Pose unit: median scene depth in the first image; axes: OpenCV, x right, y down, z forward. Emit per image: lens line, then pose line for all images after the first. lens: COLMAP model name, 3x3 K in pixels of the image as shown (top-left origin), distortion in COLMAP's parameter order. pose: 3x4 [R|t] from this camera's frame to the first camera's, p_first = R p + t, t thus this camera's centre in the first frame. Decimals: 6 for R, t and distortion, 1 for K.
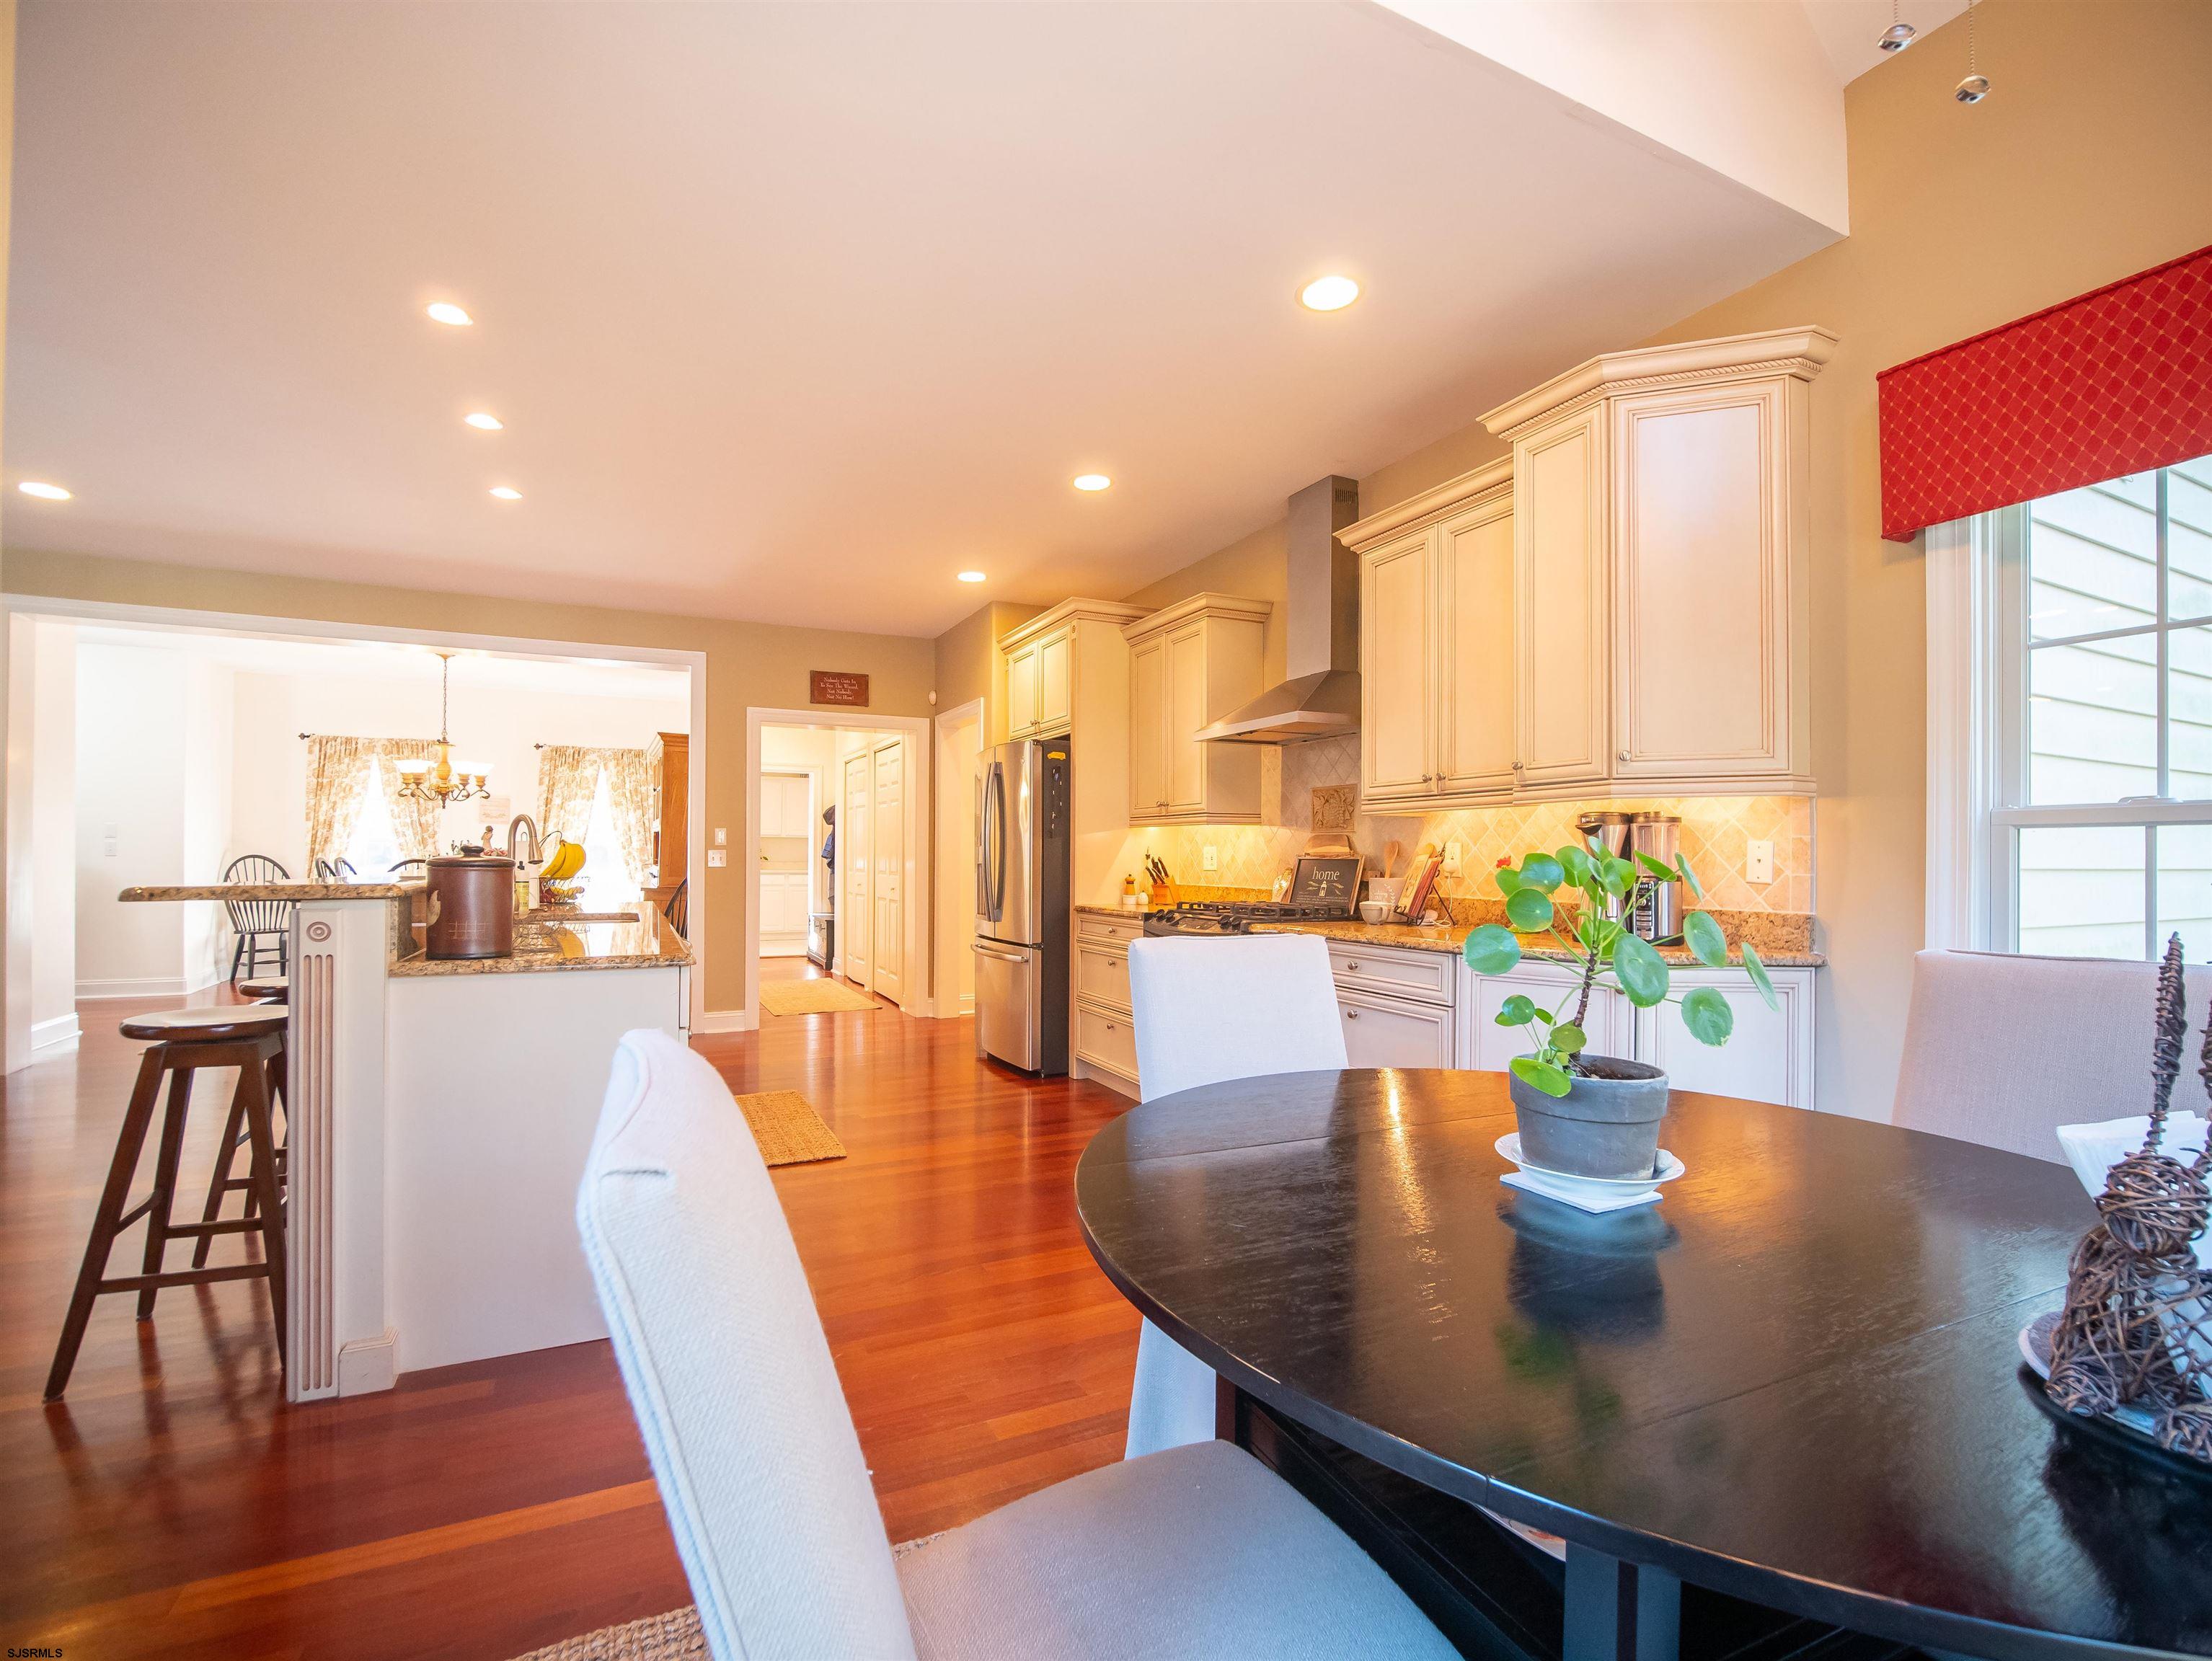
lens RADIAL K [[999.3, 0, 1063.4], [0, 999.3, 867.5], [0, 0, 1]] dist [-0.013706, -0.001383]
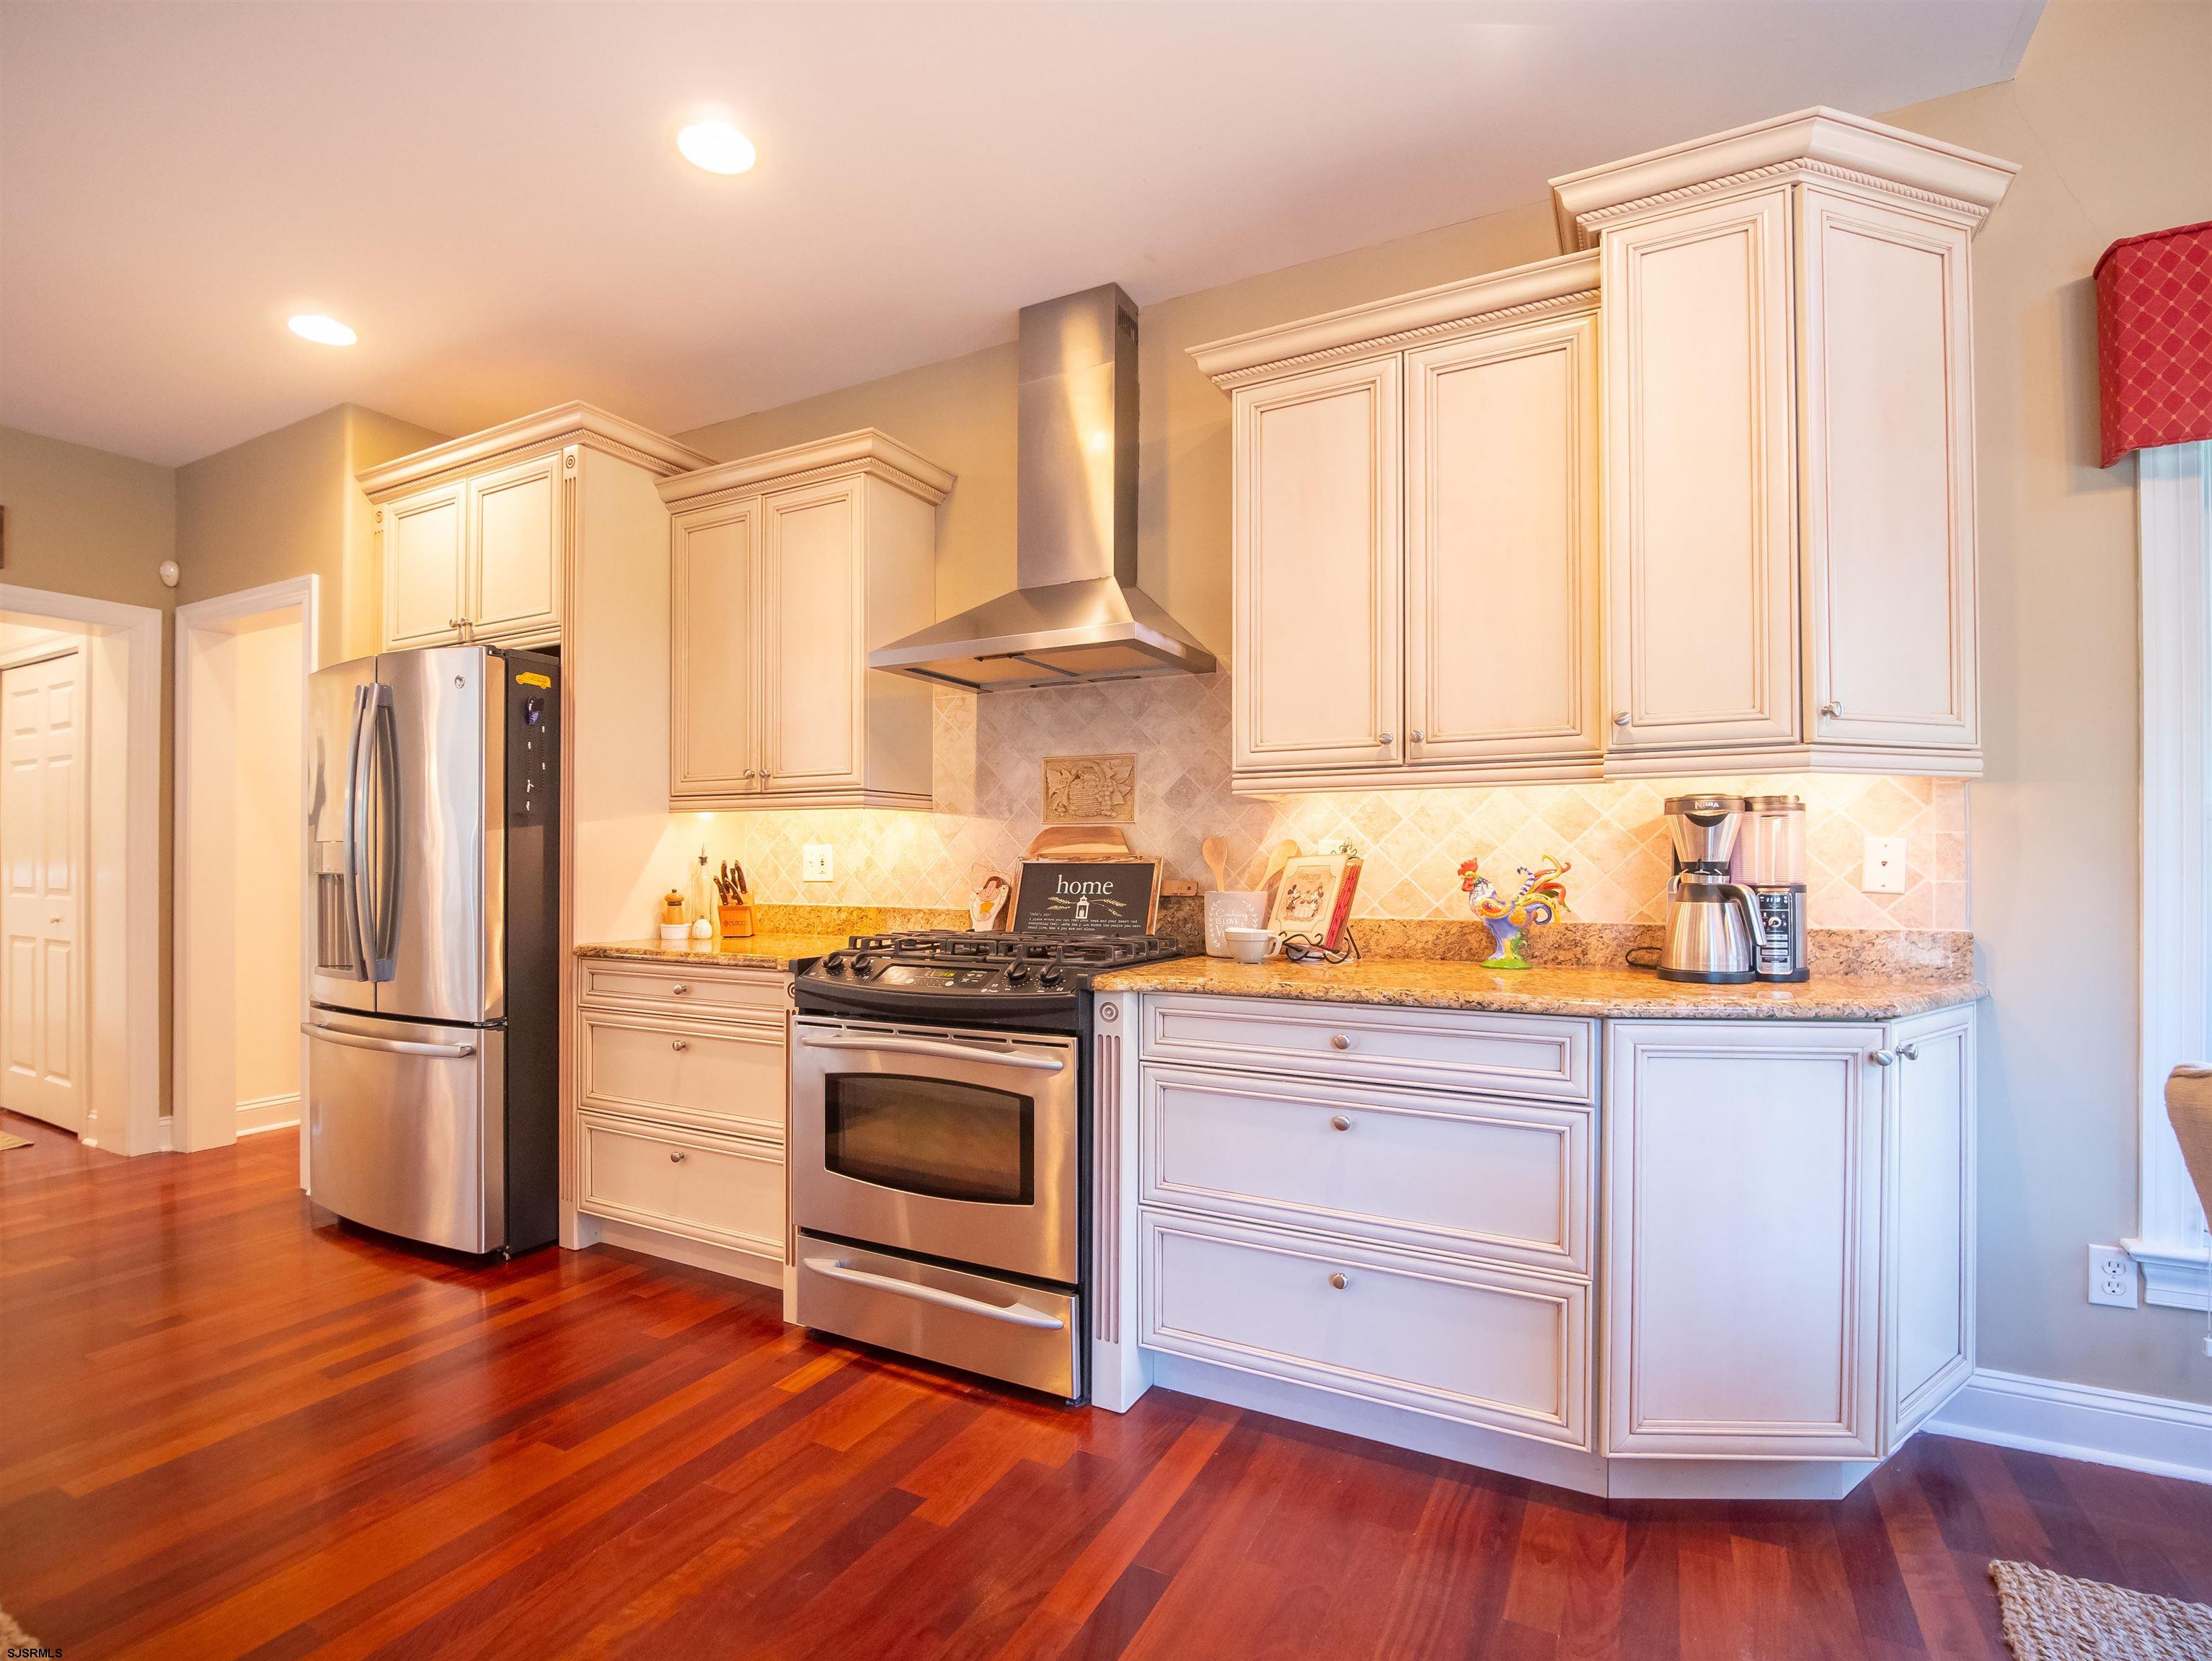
lens RADIAL K [[999.3, 0, 1145.0], [0, 999.3, 864.8], [0, 0, 1]] dist [-0.013706, -0.001383]
pose [[0.763797, -0.005389, 0.645434, -0.108293], [0.009054, 0.999956, -0.002364, -0.004307], [-0.645393, 0.007649, 0.763813, 0.364829]]
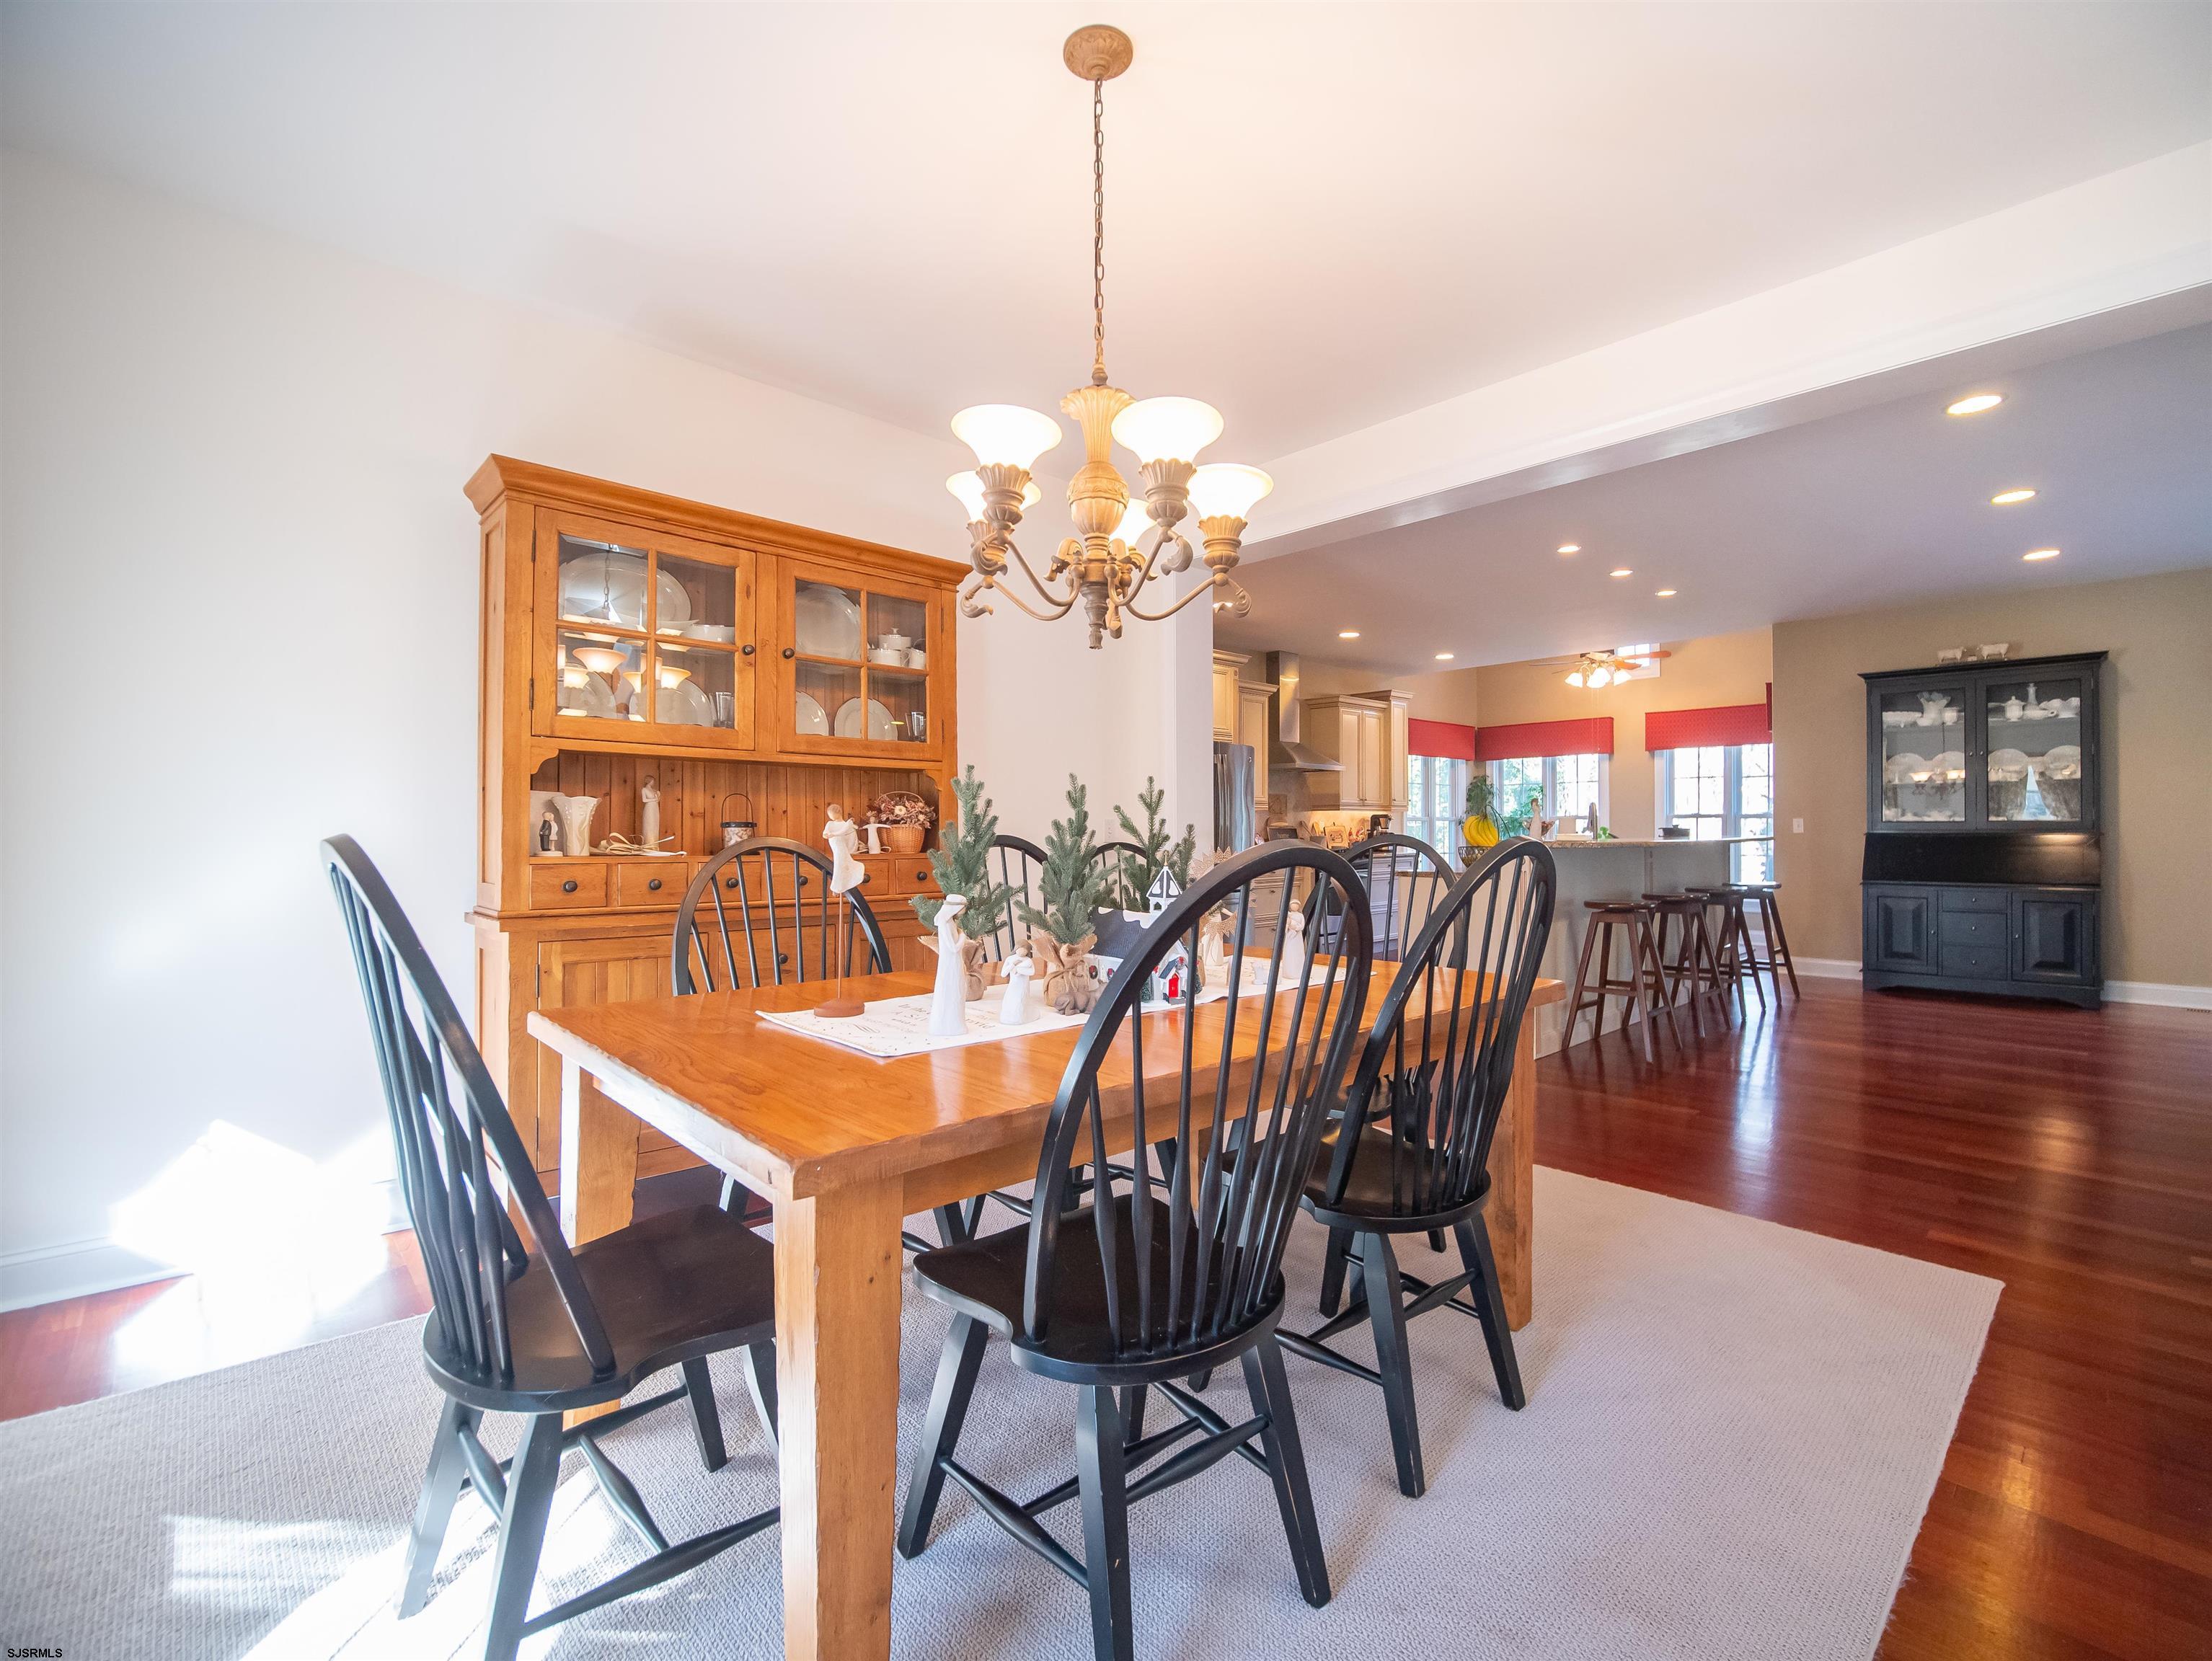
lens RADIAL K [[999.3, 0, 1088.7], [0, 999.3, 832.9], [0, 0, 1]] dist [-0.013706, -0.001383]
pose [[-0.321022, -0.010188, 0.947017, -1.285727], [0.007652, 0.999882, 0.013351, -0.023844], [-0.947041, 0.011533, -0.320906, 1.638941]]
